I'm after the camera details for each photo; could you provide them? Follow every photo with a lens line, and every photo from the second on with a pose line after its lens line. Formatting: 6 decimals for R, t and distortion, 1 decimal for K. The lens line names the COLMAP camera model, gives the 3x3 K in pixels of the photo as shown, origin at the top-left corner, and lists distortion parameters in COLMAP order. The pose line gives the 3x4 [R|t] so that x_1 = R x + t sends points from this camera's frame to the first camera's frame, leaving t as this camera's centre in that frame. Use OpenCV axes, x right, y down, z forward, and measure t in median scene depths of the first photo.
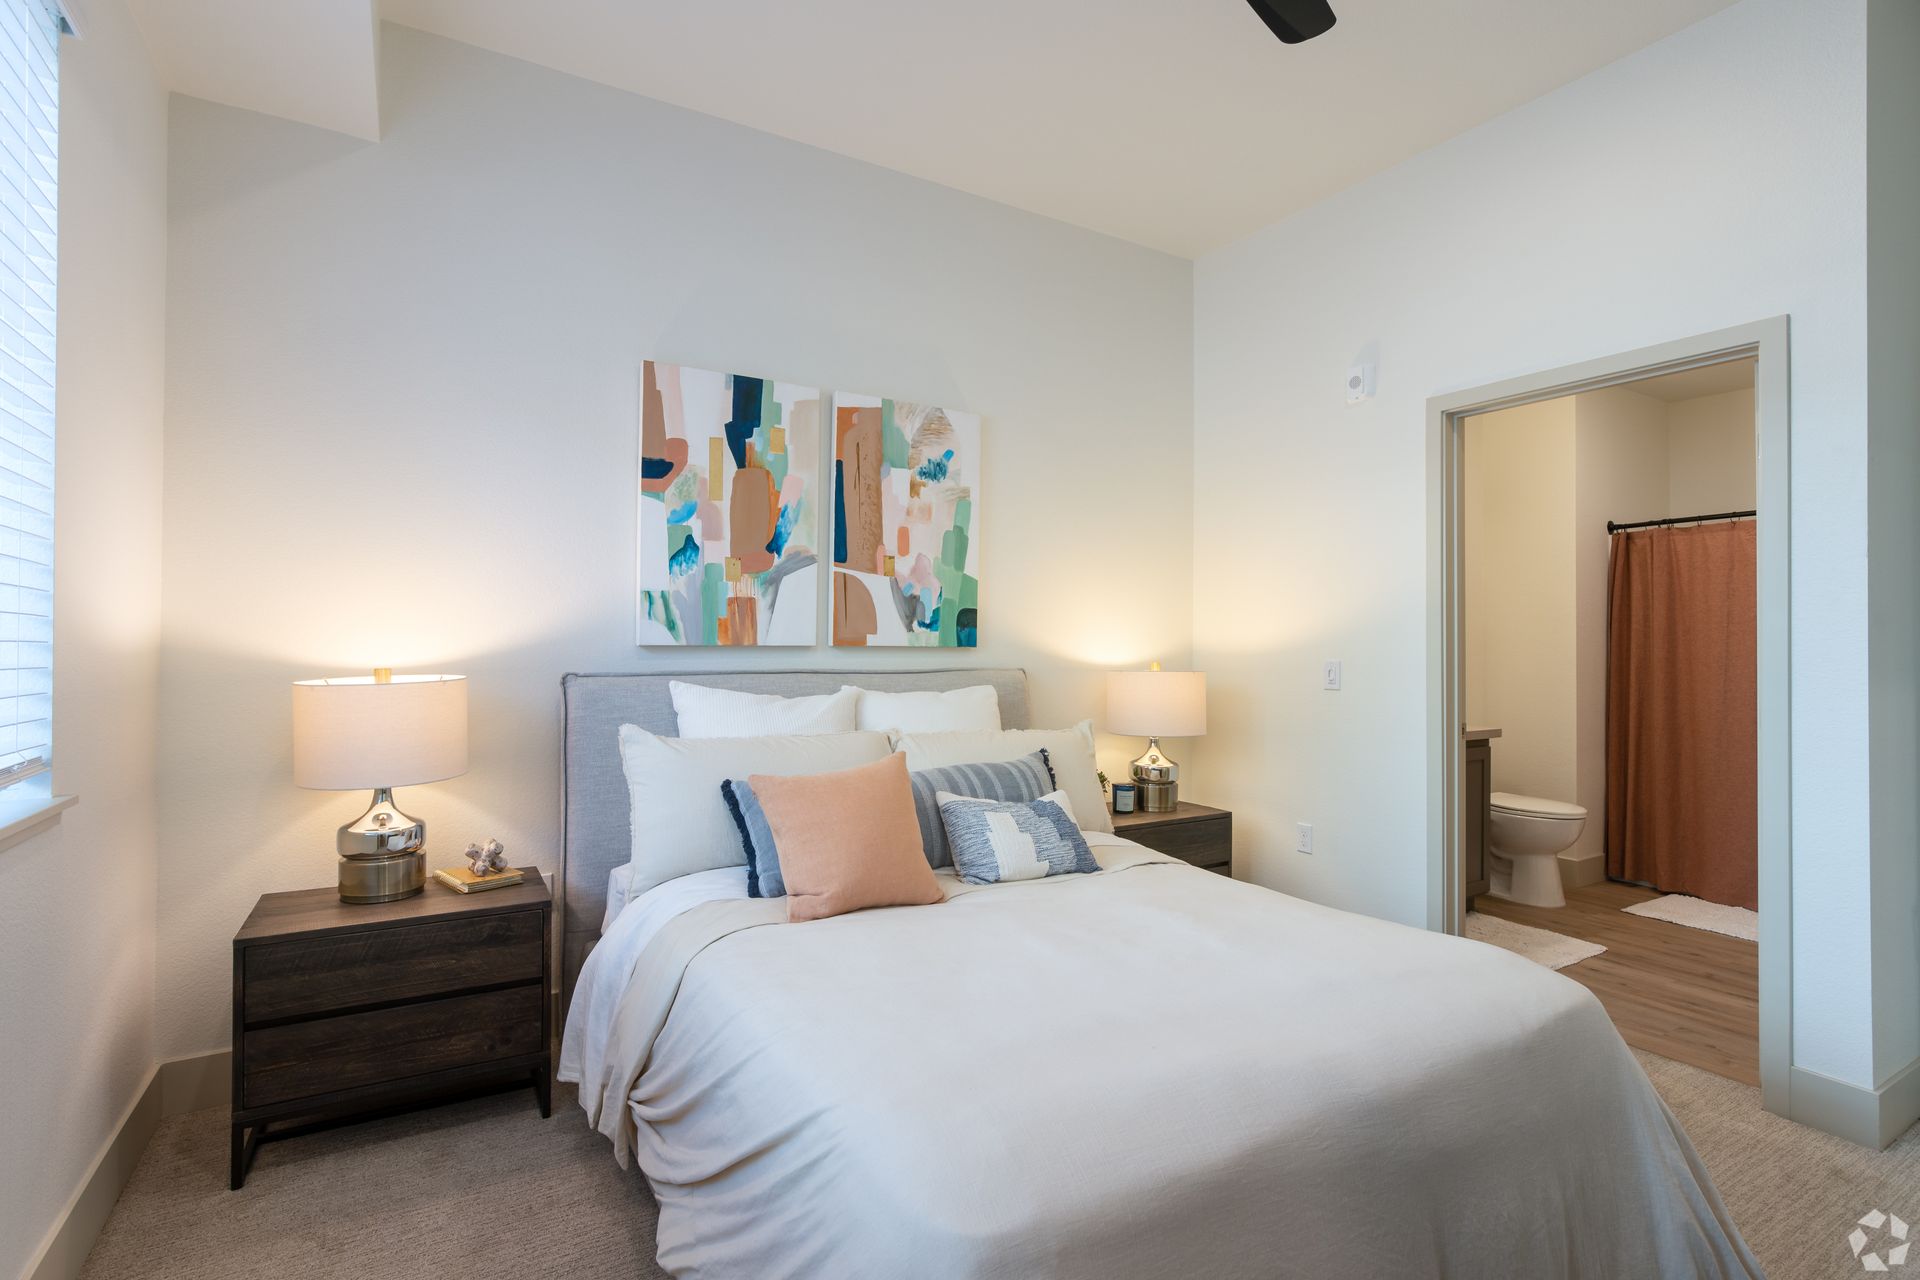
lens RADIAL K [[906.5, 0, 960.3], [0, 906.5, 634.8], [0, 0, 1]] dist [0.005295, 0.001498]
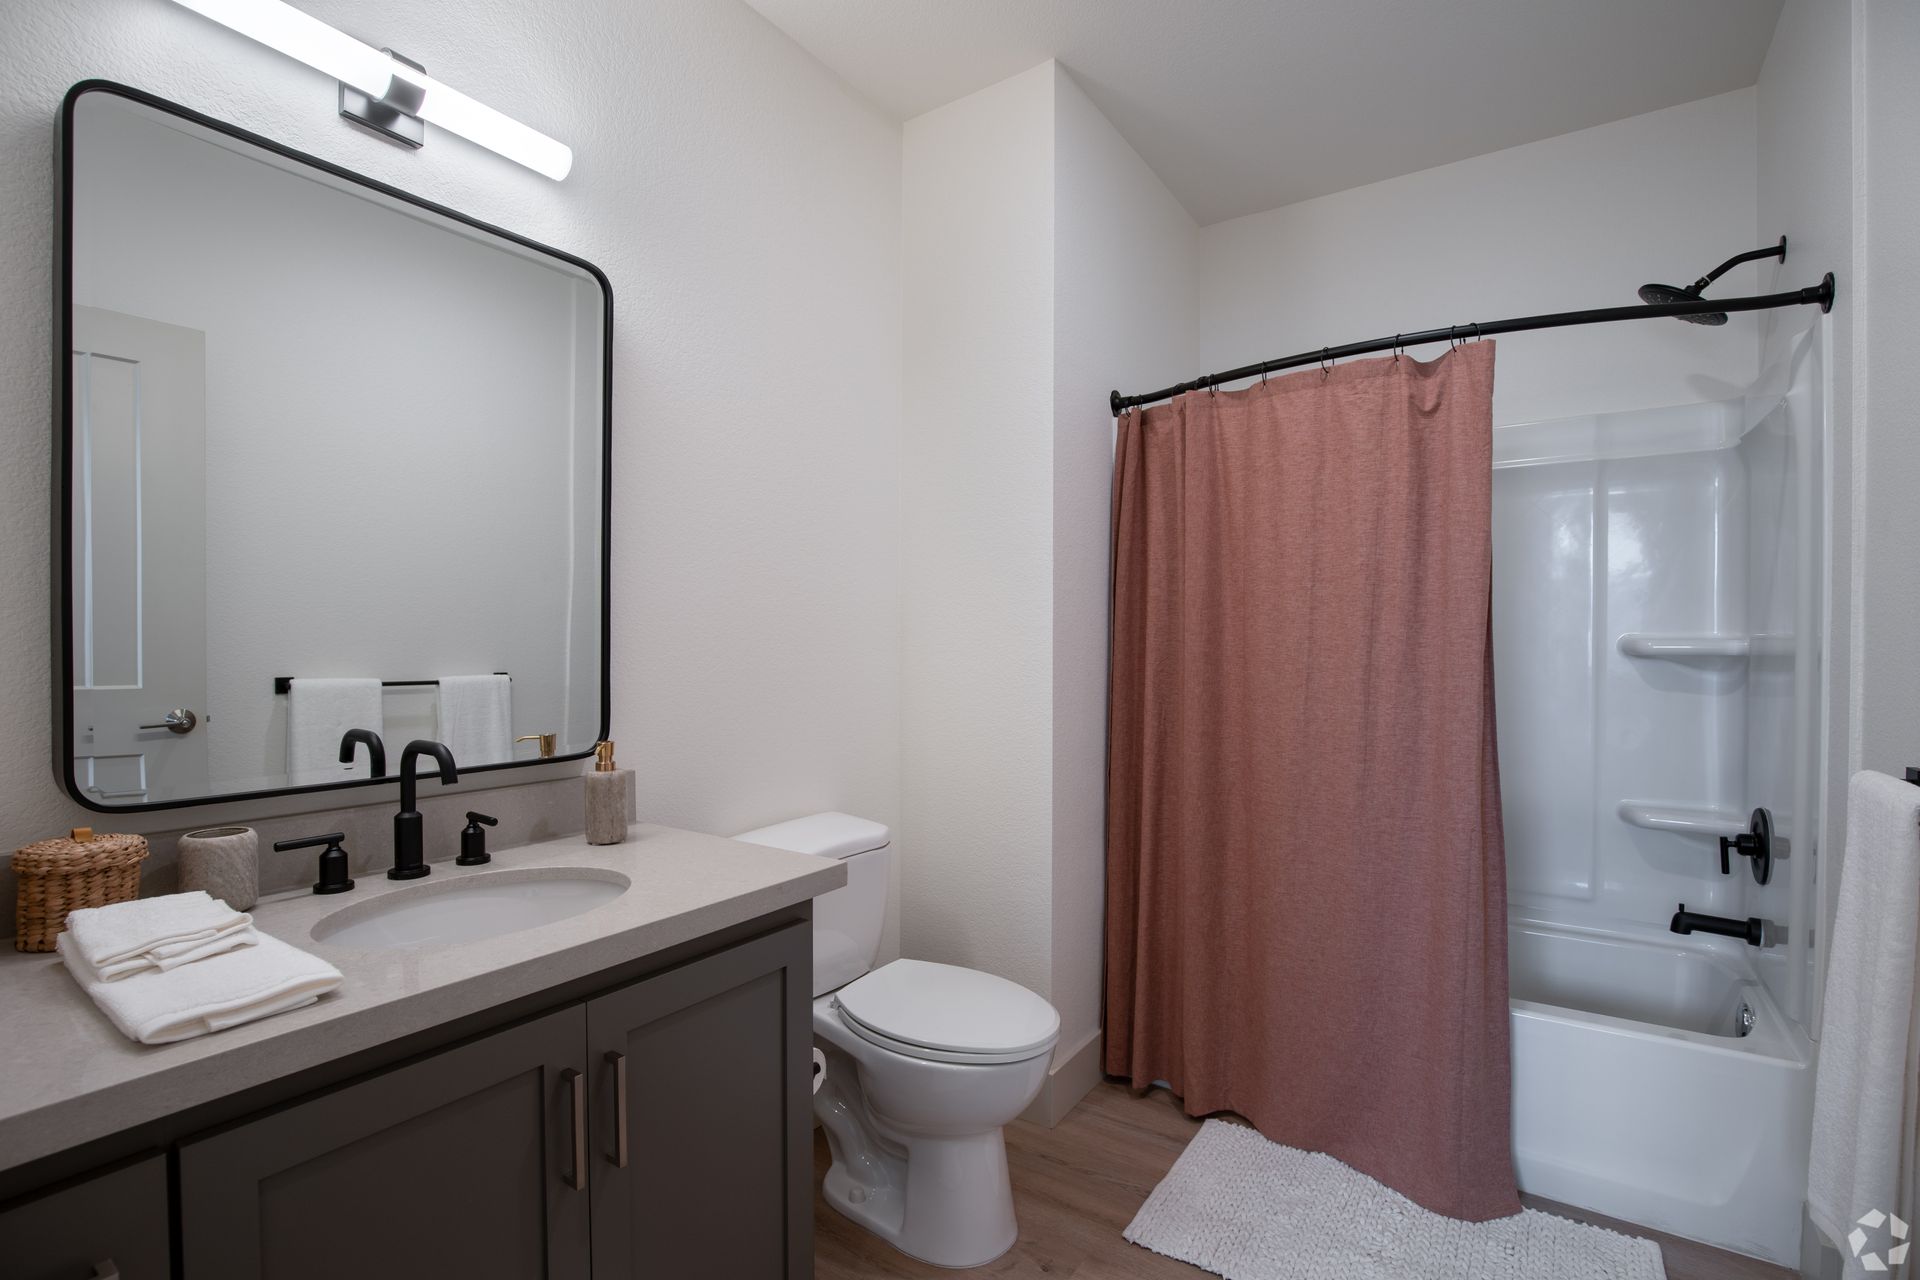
lens RADIAL K [[906.5, 0, 959.0], [0, 906.5, 645.9], [0, 0, 1]] dist [0.005295, 0.001498]
pose [[0.899435, 0.004032, 0.437035, 0.421016], [-0.006772, 0.999966, 0.004712, 0.019391], [-0.437002, -0.007198, 0.899432, 0.589359]]
